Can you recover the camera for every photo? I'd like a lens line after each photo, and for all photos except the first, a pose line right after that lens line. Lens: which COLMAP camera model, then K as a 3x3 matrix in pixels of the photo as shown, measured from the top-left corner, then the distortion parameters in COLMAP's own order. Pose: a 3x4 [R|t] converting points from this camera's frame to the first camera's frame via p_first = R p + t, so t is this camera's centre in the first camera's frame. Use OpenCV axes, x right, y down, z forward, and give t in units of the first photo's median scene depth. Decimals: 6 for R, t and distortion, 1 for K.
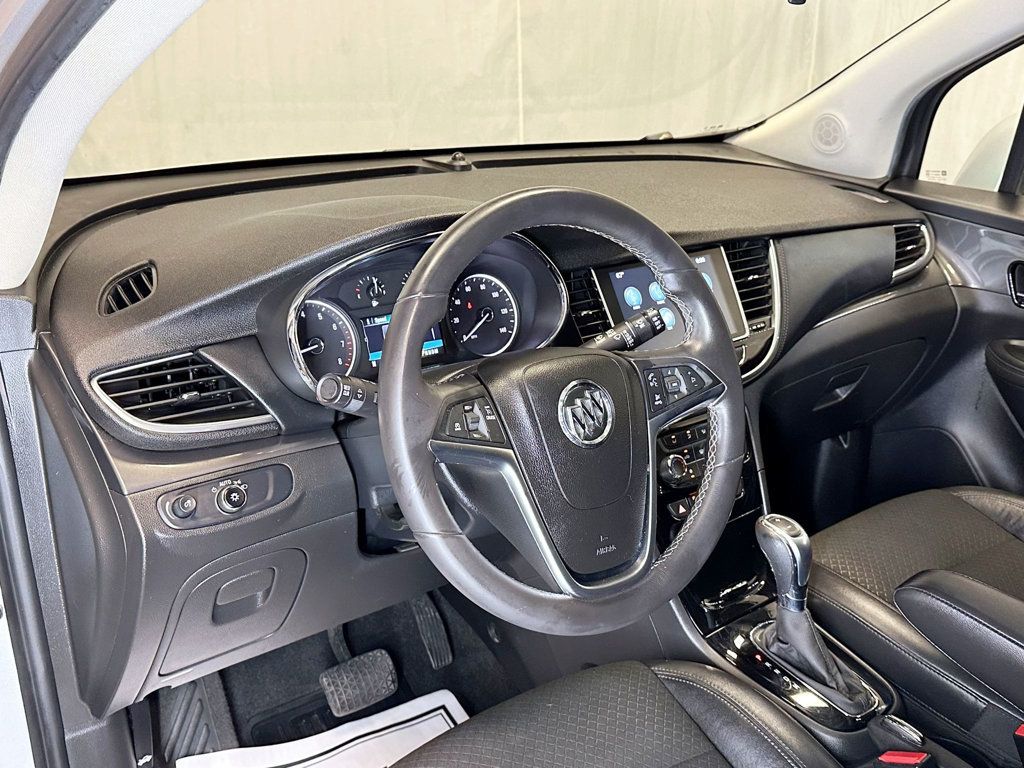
lens RADIAL K [[1018.9, 0, 525.6], [0, 1018.9, 379.5], [0, 0, 1]] dist [0.099503, 0.000000]
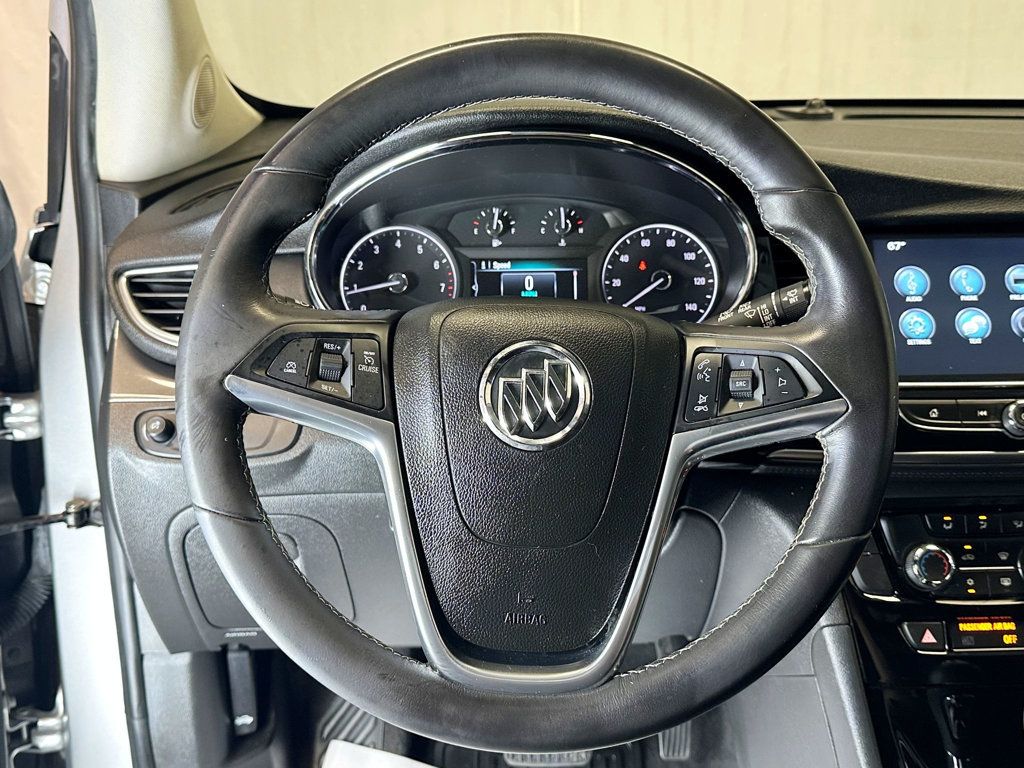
lens RADIAL K [[1018.9, 0, 505.3], [0, 1018.9, 373.7], [0, 0, 1]] dist [0.099503, 0.000000]
pose [[0.796839, 0.147423, -0.585930, 0.303398], [-0.176249, 0.984313, 0.007967, 0.014432], [0.577913, 0.096921, 0.810323, 0.363685]]
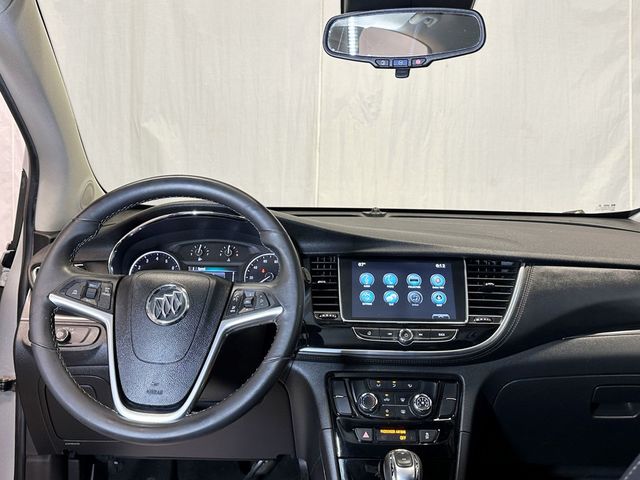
lens RADIAL K [[636.8, 0, 319.8], [0, 636.8, 241.8], [0, 0, 1]] dist [0.099503, 0.000000]
pose [[0.773376, 0.036064, -0.632921, 0.669926], [-0.210210, 0.956485, -0.202358, 0.072413], [0.598082, 0.289545, 0.747303, 0.267556]]
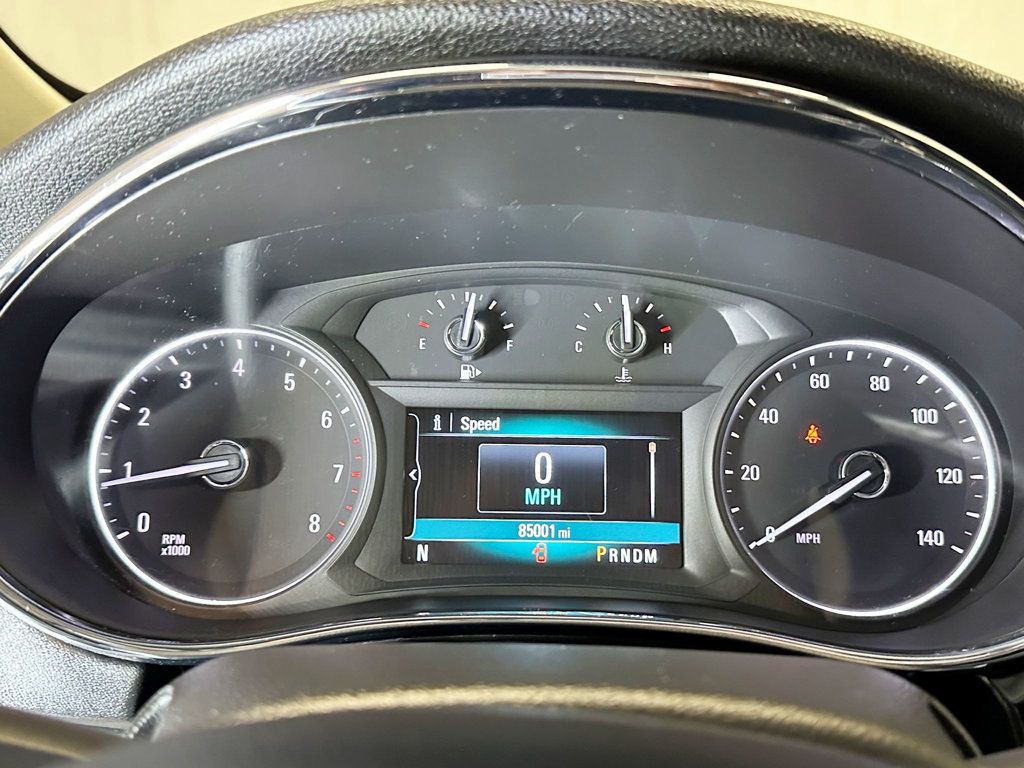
lens RADIAL K [[1018.9, 0, 509.1], [0, 1018.9, 386.8], [0, 0, 1]] dist [0.099503, 0.000000]
pose [[0.790913, 0.141469, -0.595351, 0.054944], [-0.204004, 0.978210, -0.038570, -0.056033], [0.576922, 0.151959, 0.802540, 0.696802]]
